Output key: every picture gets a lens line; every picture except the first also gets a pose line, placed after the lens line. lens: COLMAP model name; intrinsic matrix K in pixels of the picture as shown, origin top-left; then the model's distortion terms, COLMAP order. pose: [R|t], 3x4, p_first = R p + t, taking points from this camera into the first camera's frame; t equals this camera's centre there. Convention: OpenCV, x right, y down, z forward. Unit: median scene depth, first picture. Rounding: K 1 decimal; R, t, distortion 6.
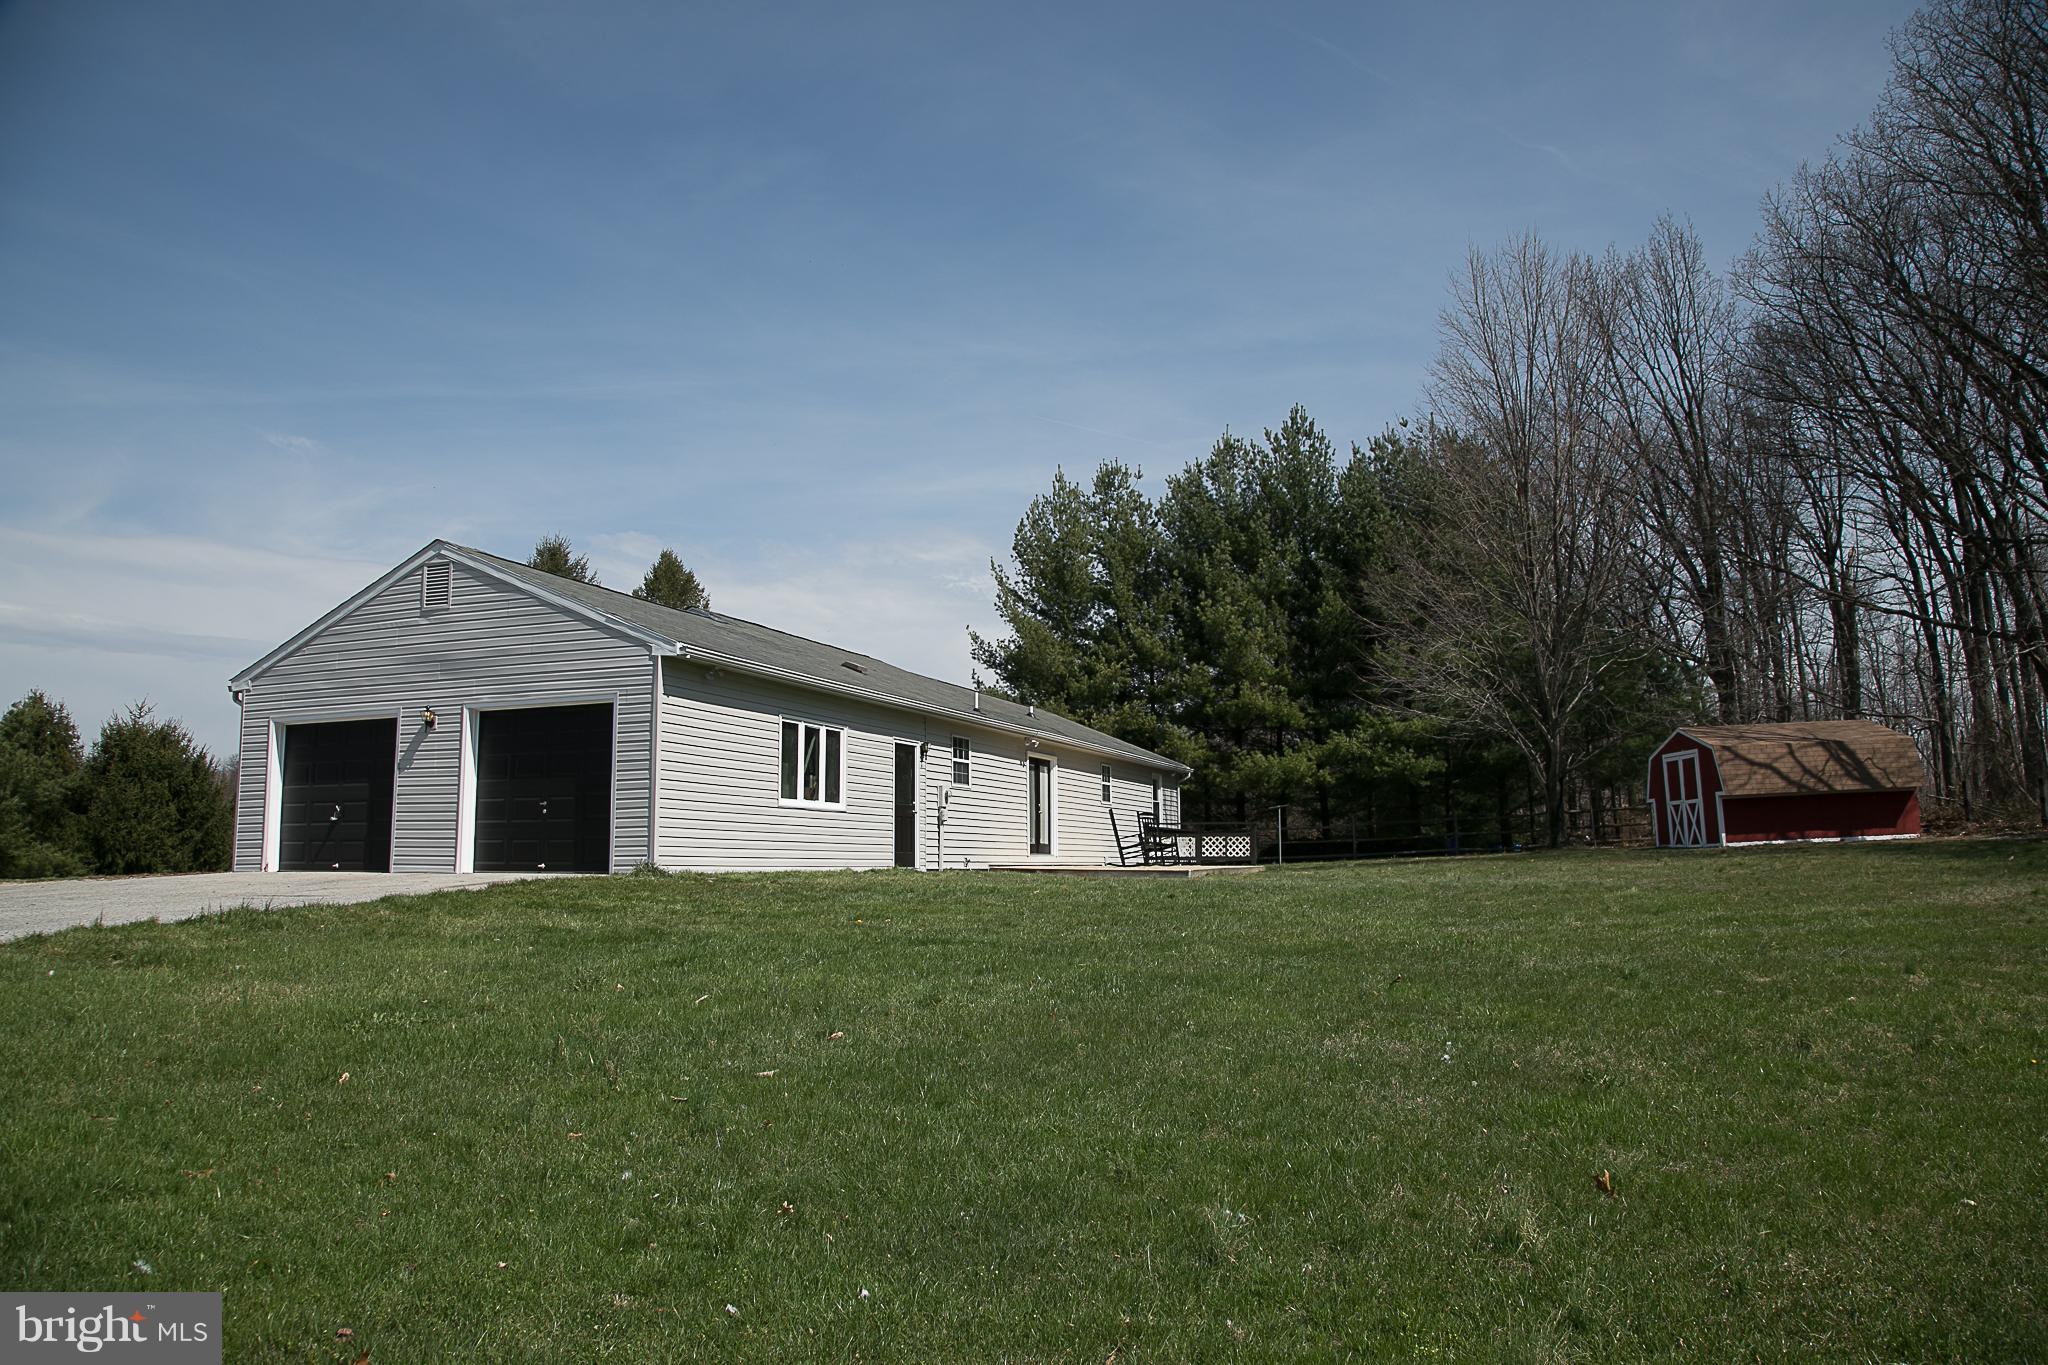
lens RADIAL K [[1322.7, 0, 1015.8], [0, 1322.7, 683.7], [0, 0, 1]] dist [-0.036950, -0.000672]
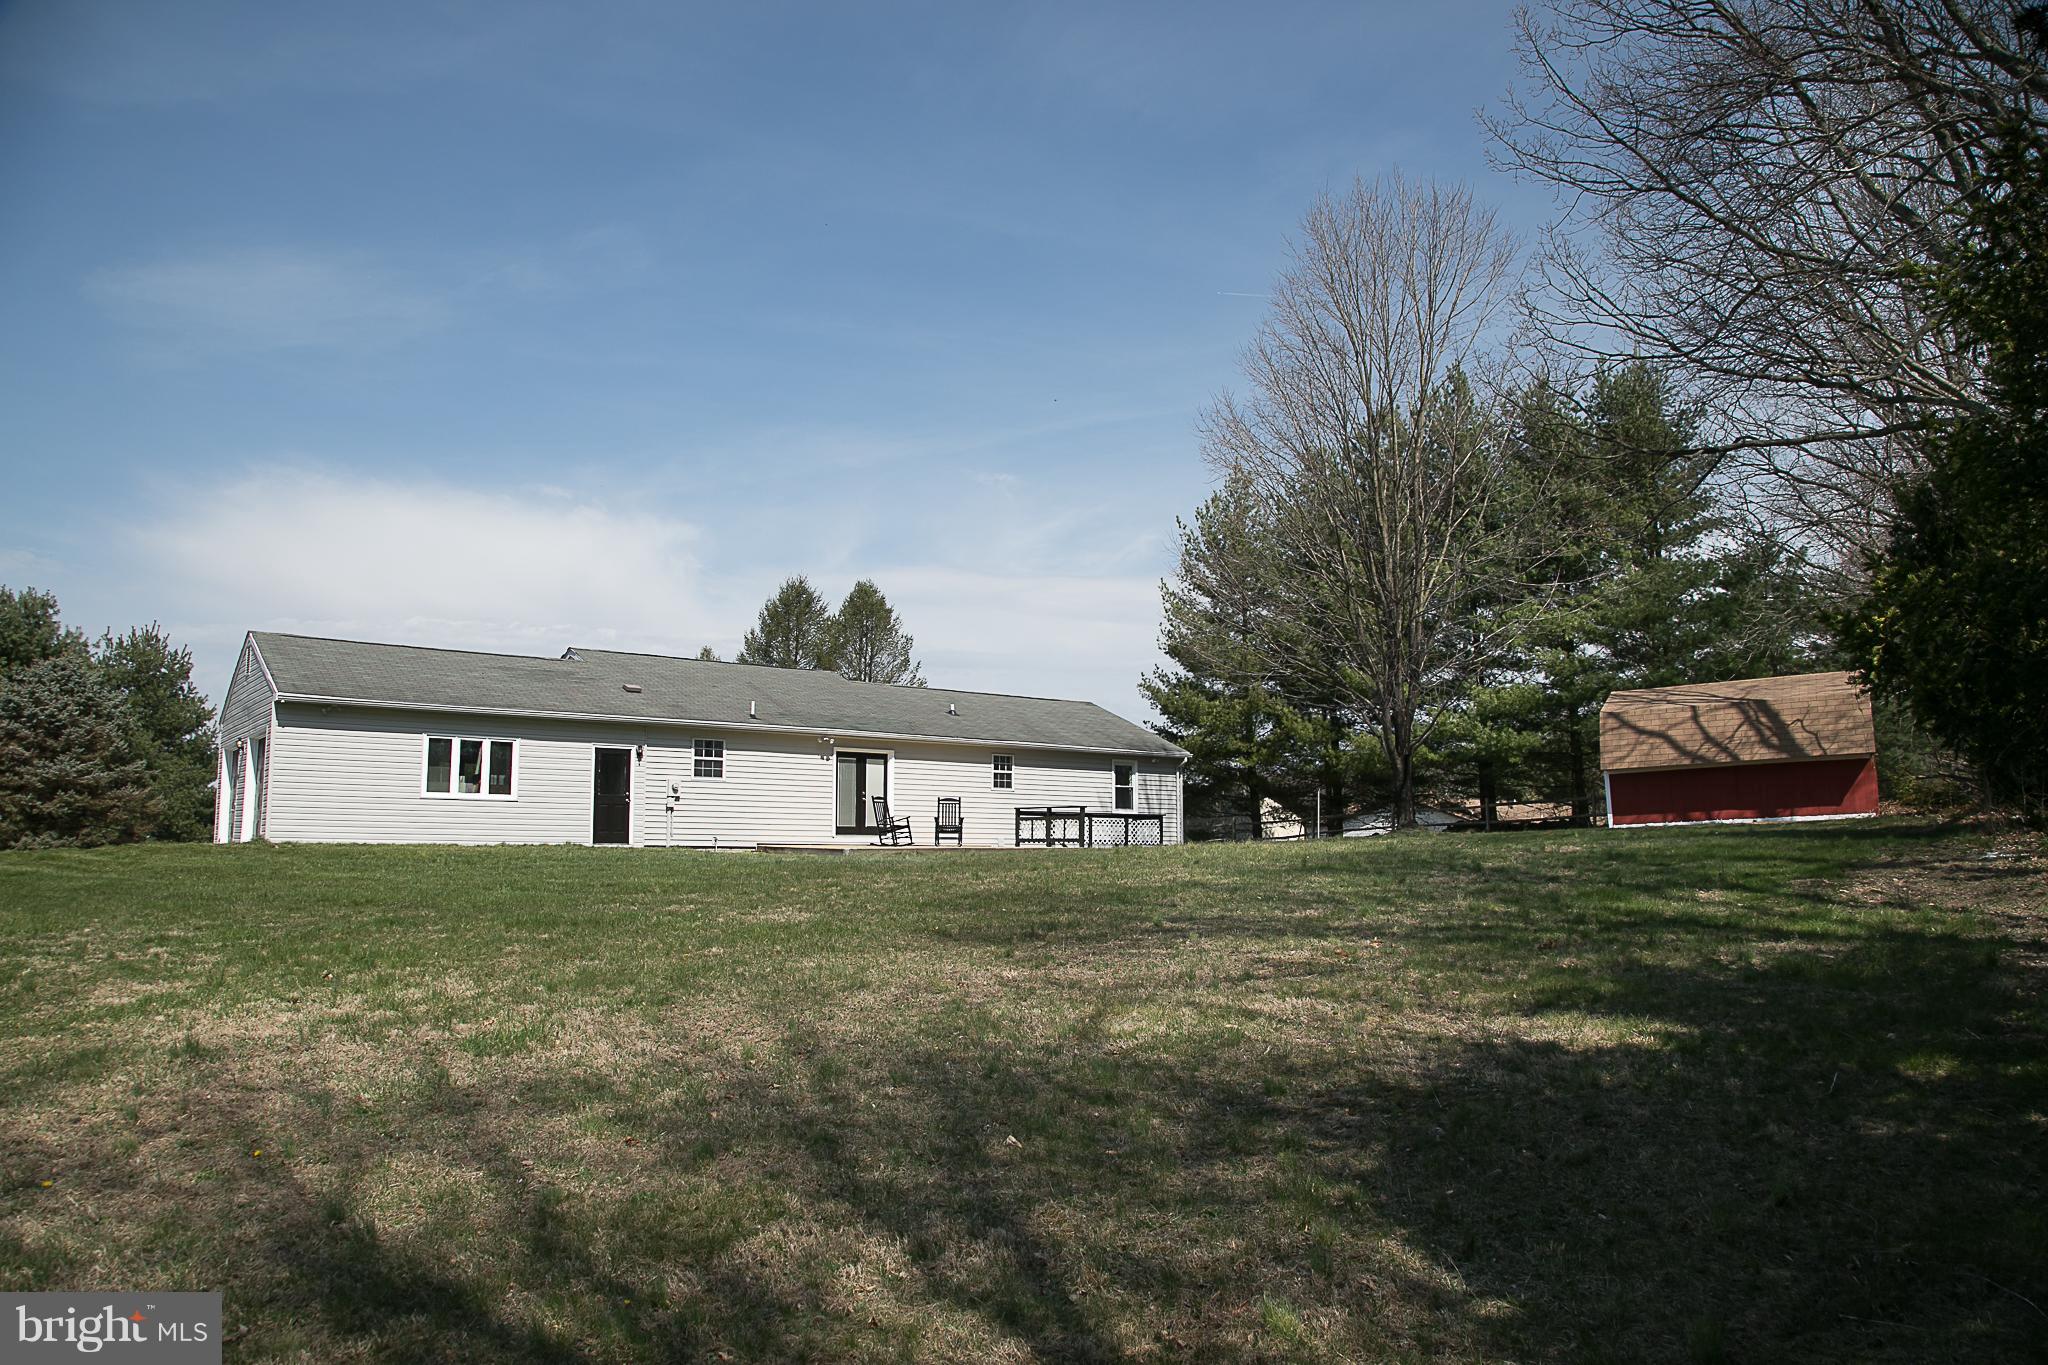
lens RADIAL K [[1322.7, 0, 1020.8], [0, 1322.7, 680.2], [0, 0, 1]] dist [-0.036950, -0.000672]
pose [[0.870763, -0.056260, -0.488475, 0.711862], [0.060082, 0.998163, -0.007861, 0.010820], [0.488019, -0.022503, 0.872543, 0.059568]]
